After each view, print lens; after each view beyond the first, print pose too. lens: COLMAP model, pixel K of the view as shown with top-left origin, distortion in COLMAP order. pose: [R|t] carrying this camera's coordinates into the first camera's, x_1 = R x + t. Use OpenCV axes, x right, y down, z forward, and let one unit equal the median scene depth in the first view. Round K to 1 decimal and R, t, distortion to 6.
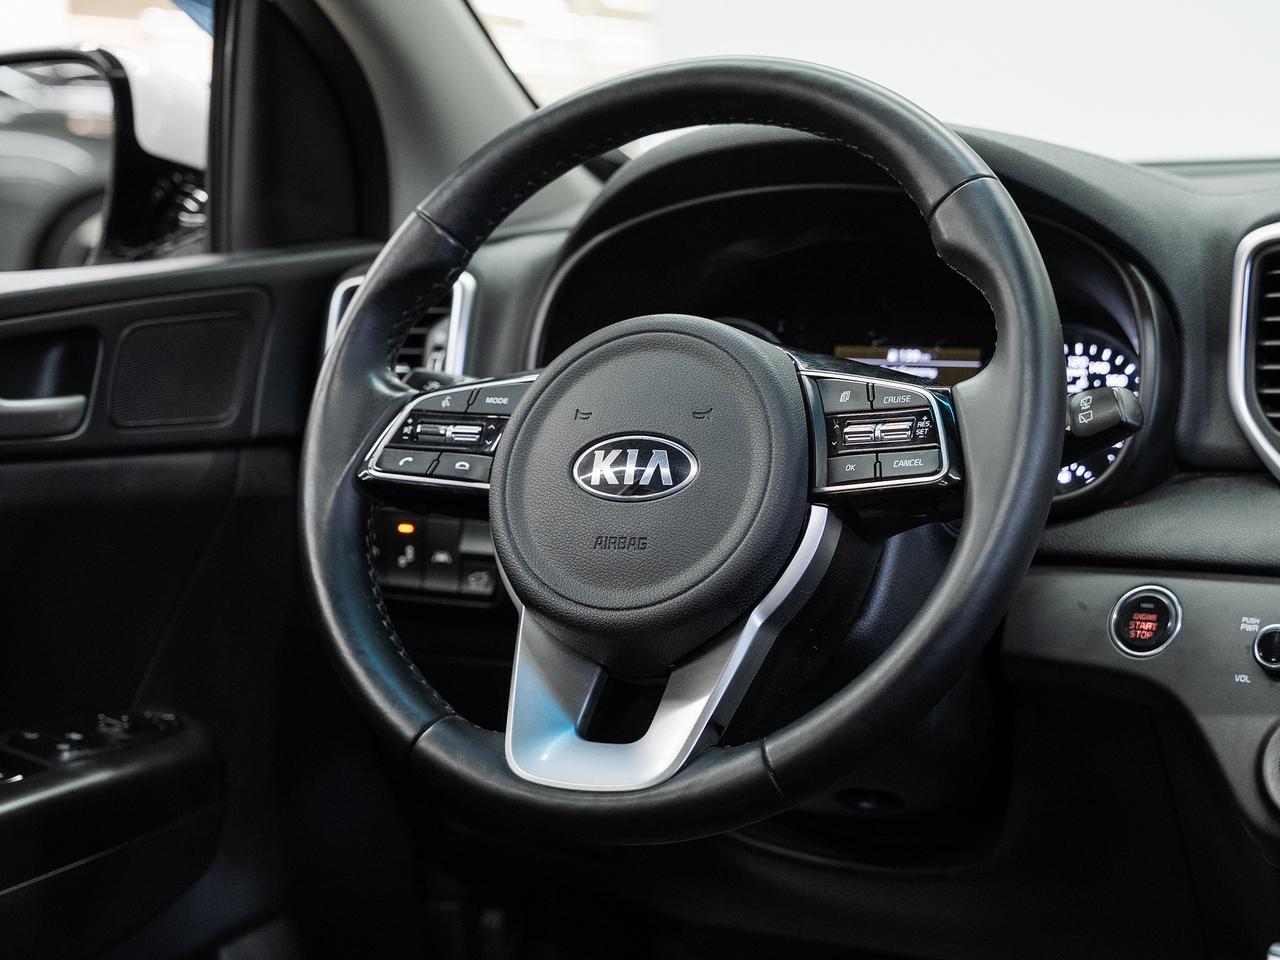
lens RADIAL K [[2182.7, 0, 640.0], [0, 2182.7, 480.0], [0, 0, 1]] dist [0.005630, 0.065464]
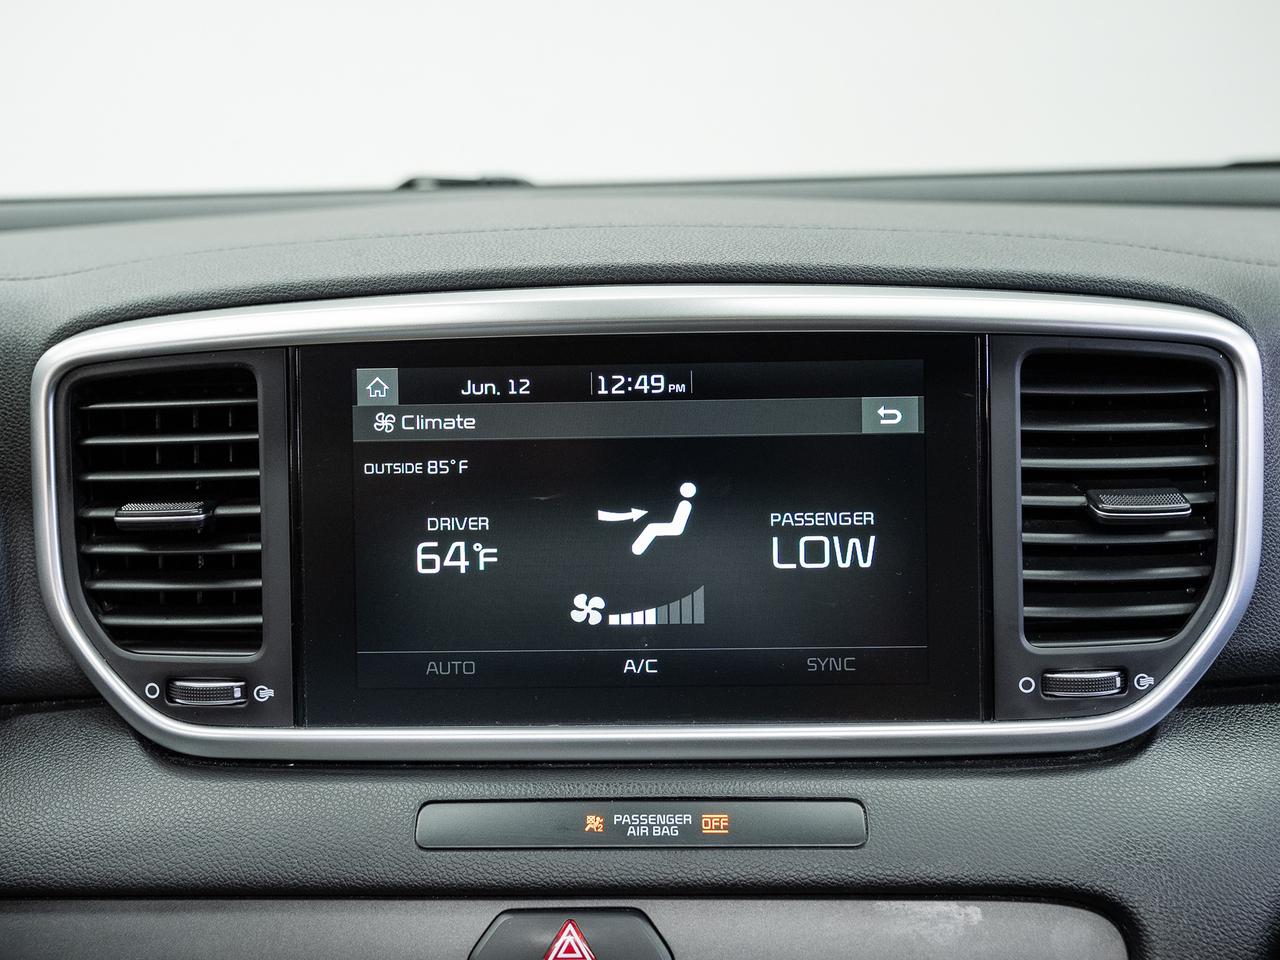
lens RADIAL K [[1302.7, 0, 640.0], [0, 1302.7, 480.0], [0, 0, 1]] dist [0.019304, -0.008947]
pose [[0.834006, -0.116125, 0.539397, 0.220215], [0.071397, 0.992096, 0.103193, -0.106383], [-0.547116, -0.047553, 0.835705, 0.593891]]
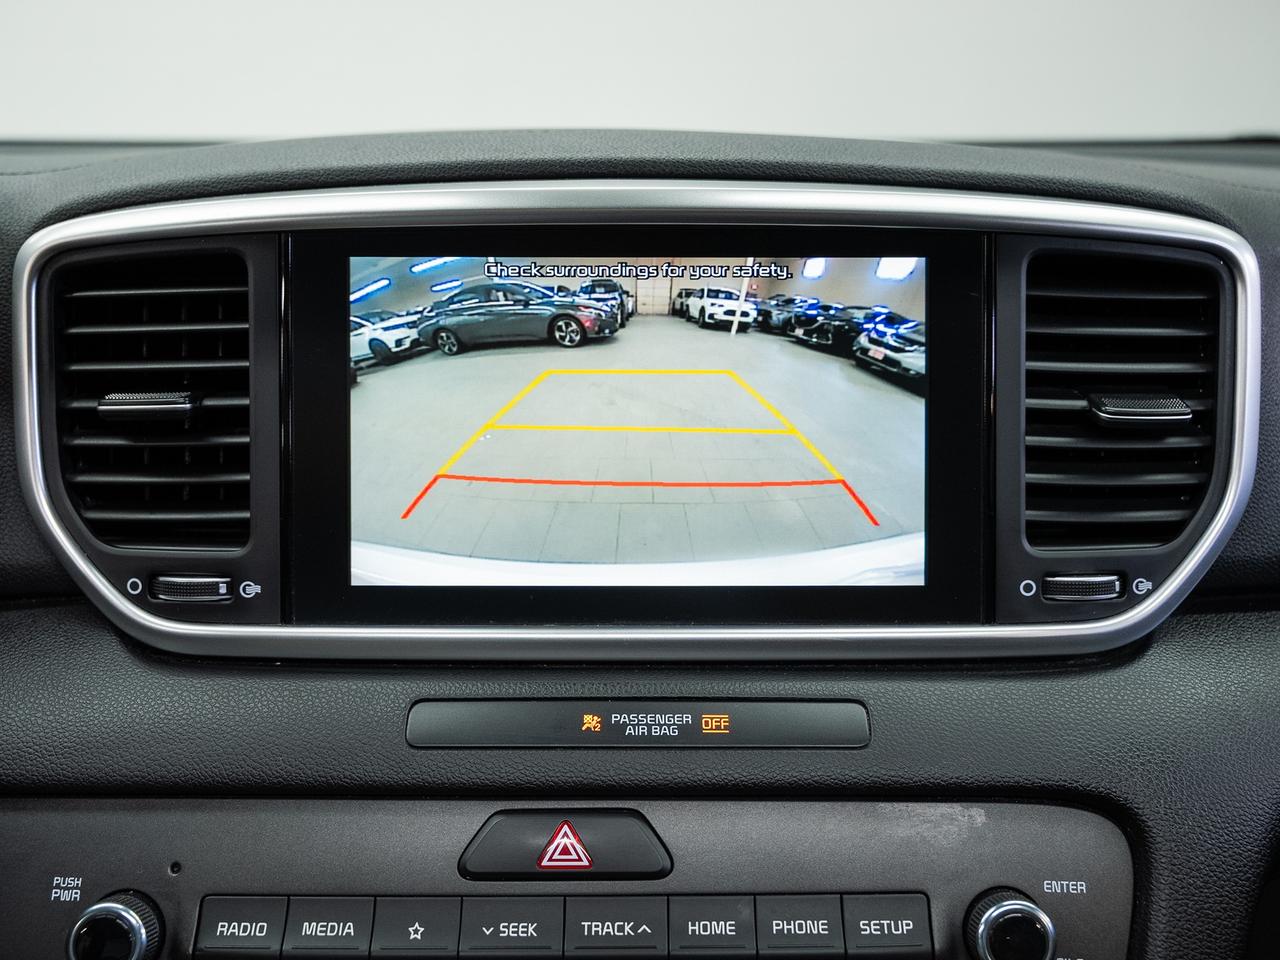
lens RADIAL K [[1167.9, 0, 647.6], [0, 1167.9, 457.0], [0, 0, 1]] dist [-0.000860, 0.004993]
pose [[0.814690, -0.104017, 0.570492, 0.234527], [0.052589, 0.992980, 0.105949, -0.078008], [-0.577507, -0.056314, 0.814441, 0.639417]]
